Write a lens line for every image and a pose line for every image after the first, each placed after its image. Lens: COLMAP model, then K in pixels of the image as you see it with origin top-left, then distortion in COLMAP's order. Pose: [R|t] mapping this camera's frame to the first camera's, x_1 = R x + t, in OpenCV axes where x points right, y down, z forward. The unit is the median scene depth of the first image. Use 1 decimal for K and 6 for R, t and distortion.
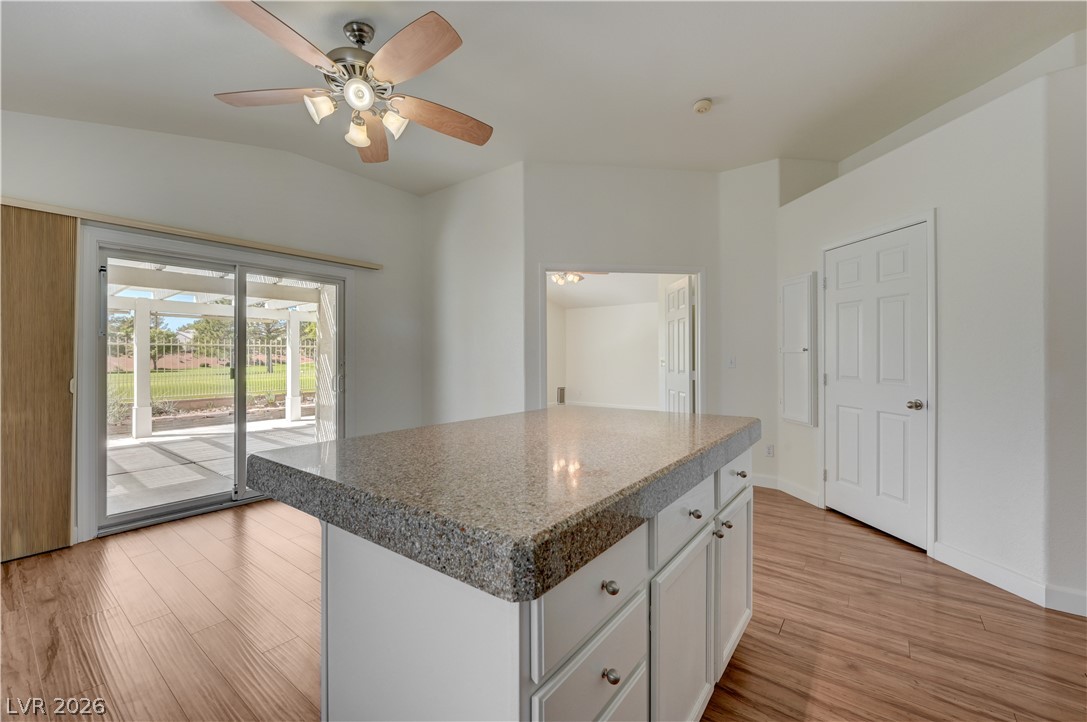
lens RADIAL K [[440.7, 0, 542.5], [0, 440.7, 357.1], [0, 0, 1]] dist [-0.001106, -0.000025]
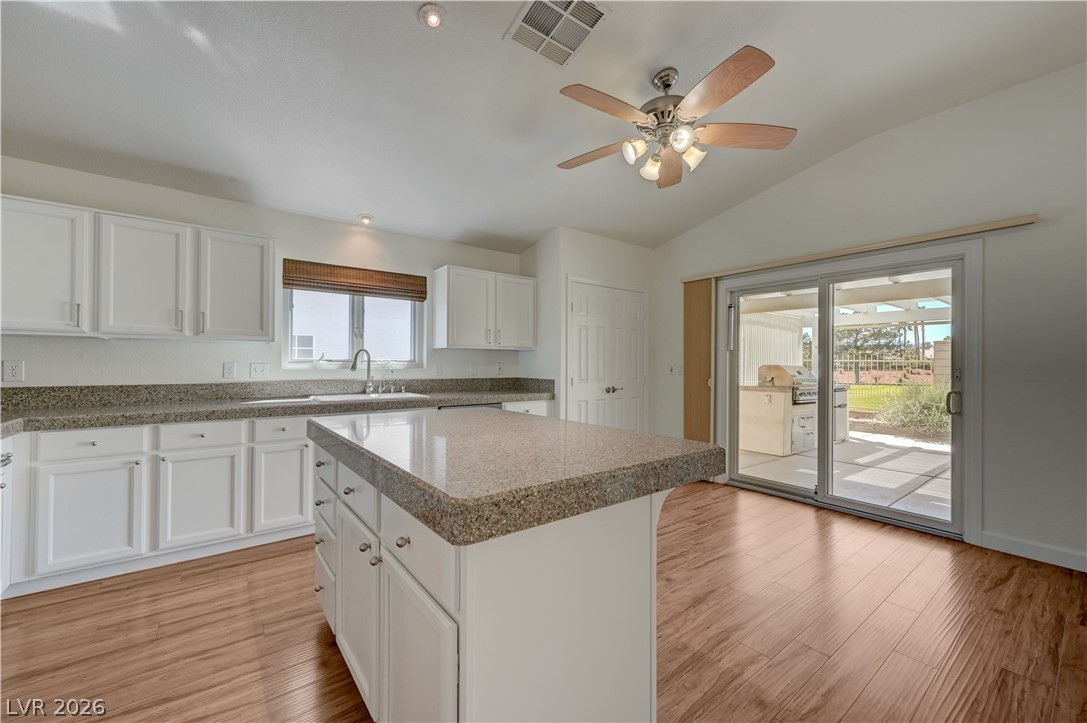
lens RADIAL K [[428.0, 0, 544.4], [0, 428.0, 363.7], [0, 0, 1]] dist [0.006115, 0.000304]
pose [[-0.256593, -0.002370, -0.966517, 0.204225], [-0.002917, 0.999994, -0.001677, -0.000367], [0.966515, 0.002389, -0.256599, 0.272256]]
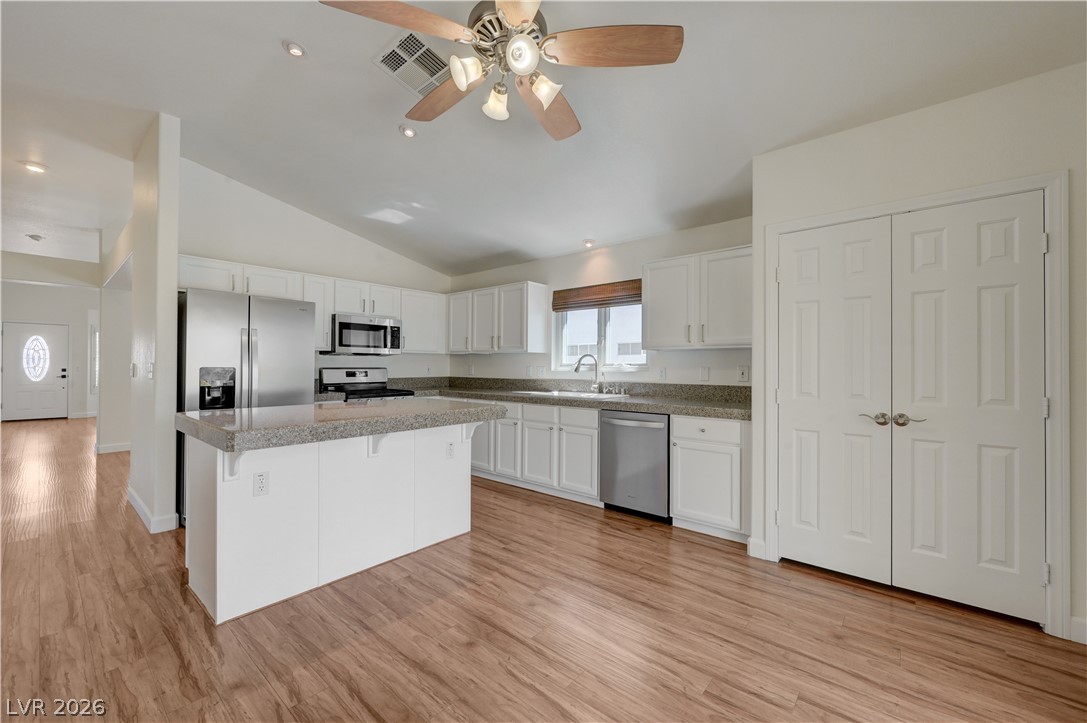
lens RADIAL K [[434.3, 0, 542.7], [0, 434.3, 364.0], [0, 0, 1]] dist [-0.003955, -0.000107]
pose [[-0.998790, -0.005197, 0.048901, -0.144777], [-0.005518, 0.999964, -0.006421, -0.000238], [-0.048866, -0.006683, -0.998783, 0.503973]]
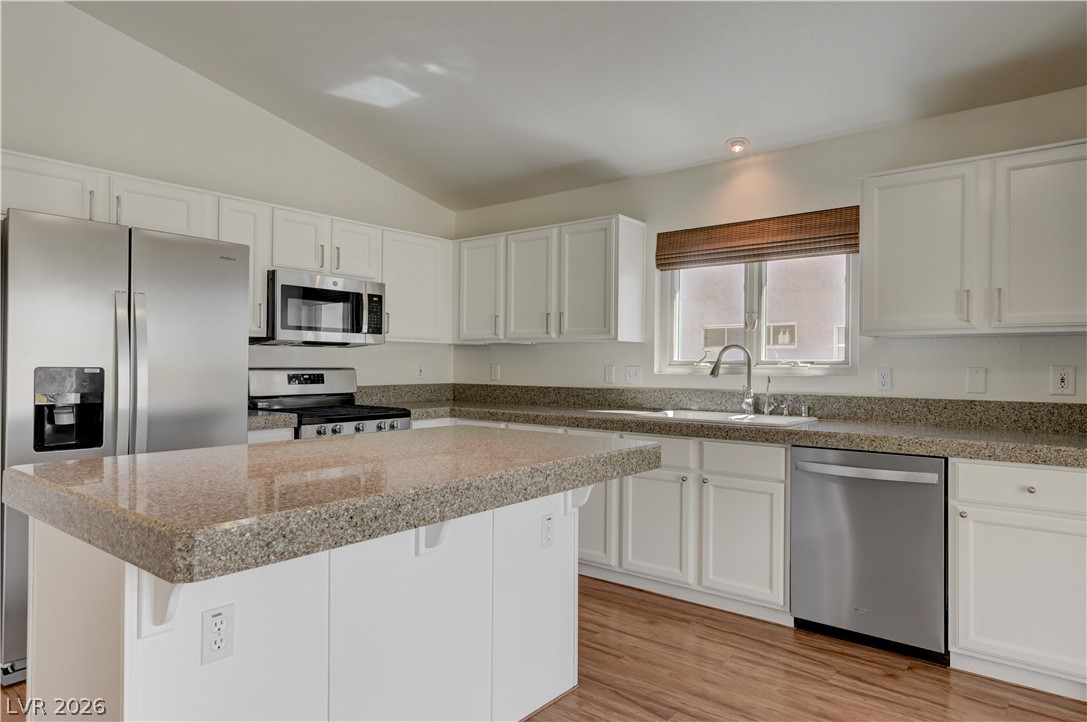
lens RADIAL K [[657.4, 0, 543.1], [0, 657.4, 364.4], [0, 0, 1]] dist [0.011502, 0.001899]
pose [[-0.999833, -0.006897, 0.016937, -0.052198], [-0.006949, 0.999971, -0.002997, 0.000091], [-0.016916, -0.003114, -0.999852, 0.424945]]
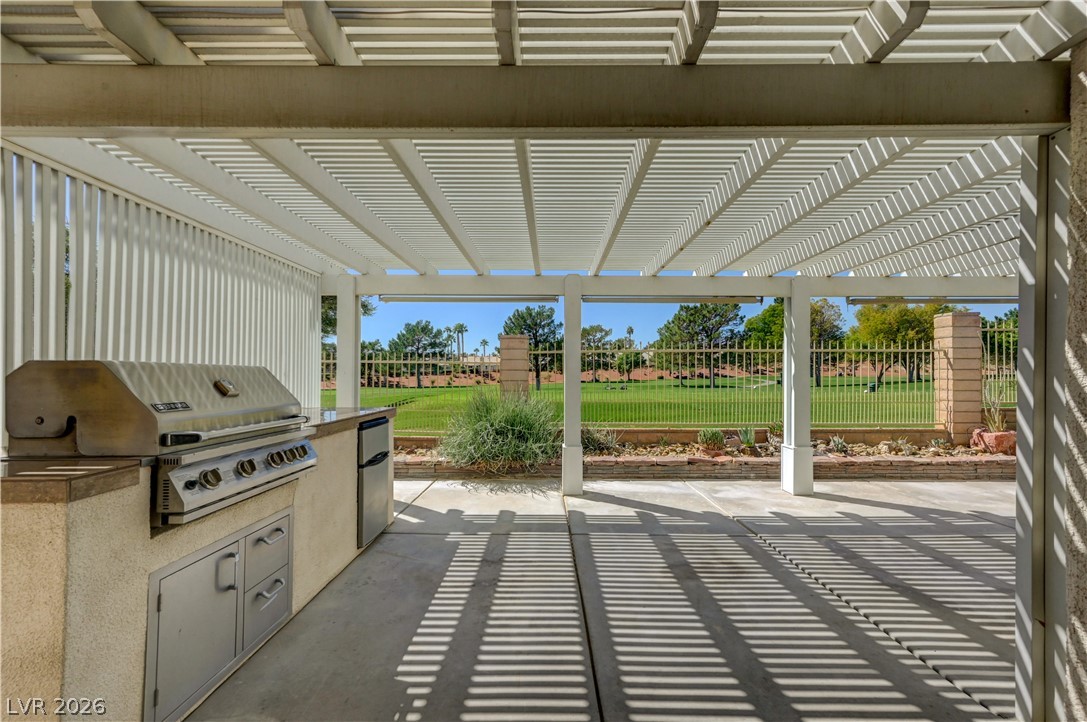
lens RADIAL K [[430.6, 0, 541.2], [0, 430.6, 380.0], [0, 0, 1]] dist [0.000765, 0.000370]
pose [[0.601605, 0.017006, -0.798613, -0.381691], [-0.000064, 0.999774, 0.021242, 0.003556], [0.798794, -0.012728, 0.601470, 0.511861]]
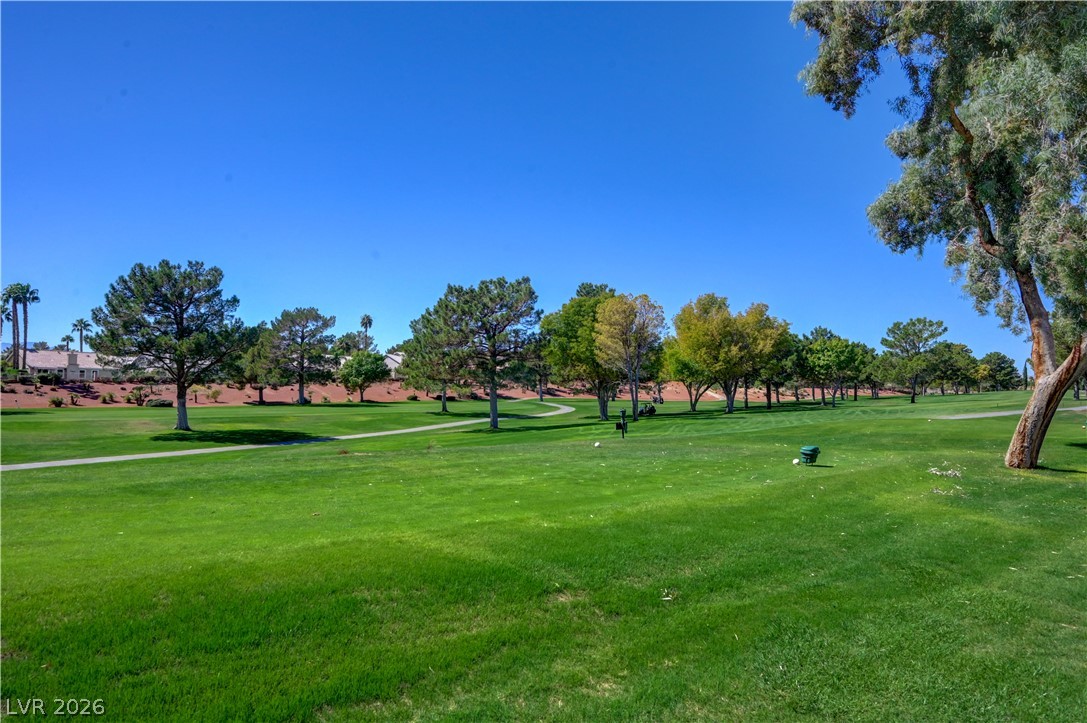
lens RADIAL K [[657.4, 0, 543.1], [0, 657.4, 364.9], [0, 0, 1]] dist [0.011502, 0.001899]
pose [[0.896373, 0.007258, -0.443242, -0.877675], [-0.025881, 0.999017, -0.035980, -0.059096], [0.442545, 0.043723, 0.895680, 1.125622]]
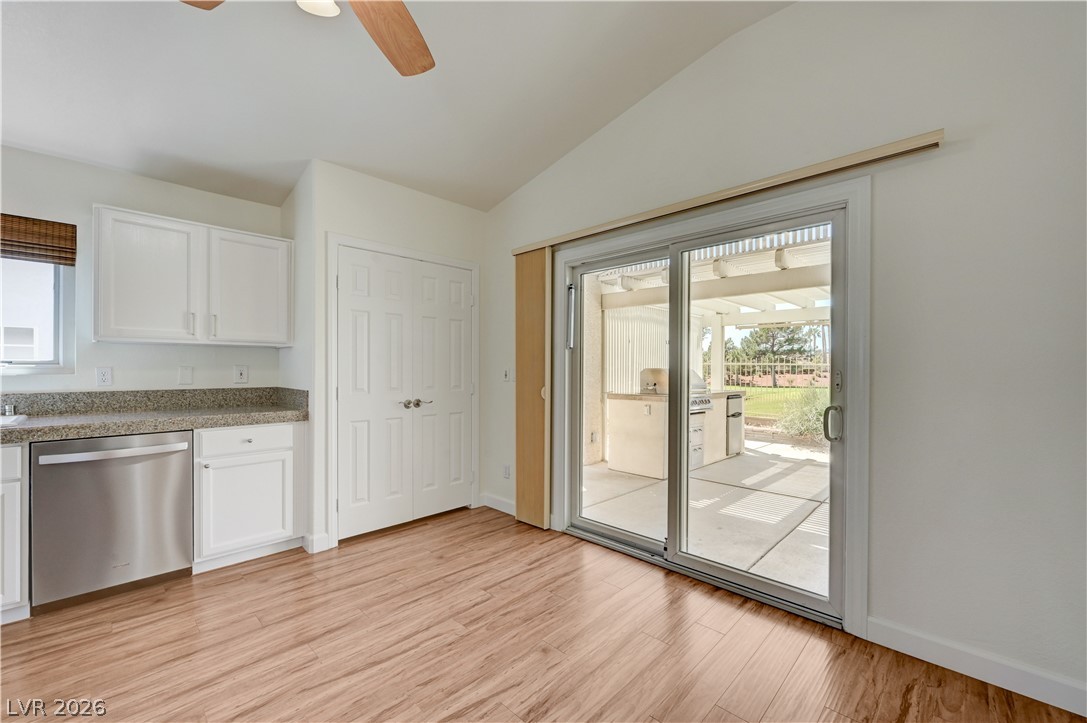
lens RADIAL K [[439.3, 0, 544.2], [0, 439.3, 371.5], [0, 0, 1]] dist [-0.002238, -0.000180]
pose [[-0.114335, 0.005808, -0.993425, 0.030107], [-0.001416, 0.999981, 0.006009, 0.000355], [0.993441, 0.002093, -0.114324, 0.378662]]
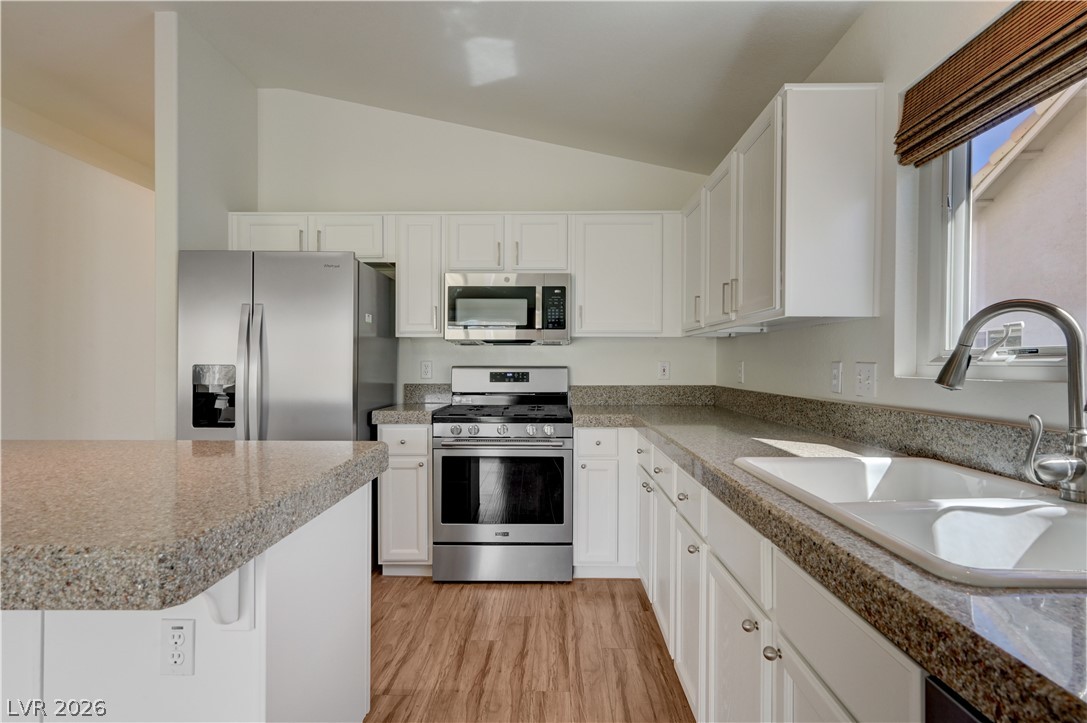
lens RADIAL K [[526.7, 0, 543.5], [0, 526.7, 361.5], [0, 0, 1]] dist [-0.000024, 0.000054]
pose [[-0.597162, 0.000682, 0.802120, -0.207940], [-0.004087, 0.999984, -0.003893, 0.000318], [-0.802110, -0.005603, -0.597150, 0.149252]]
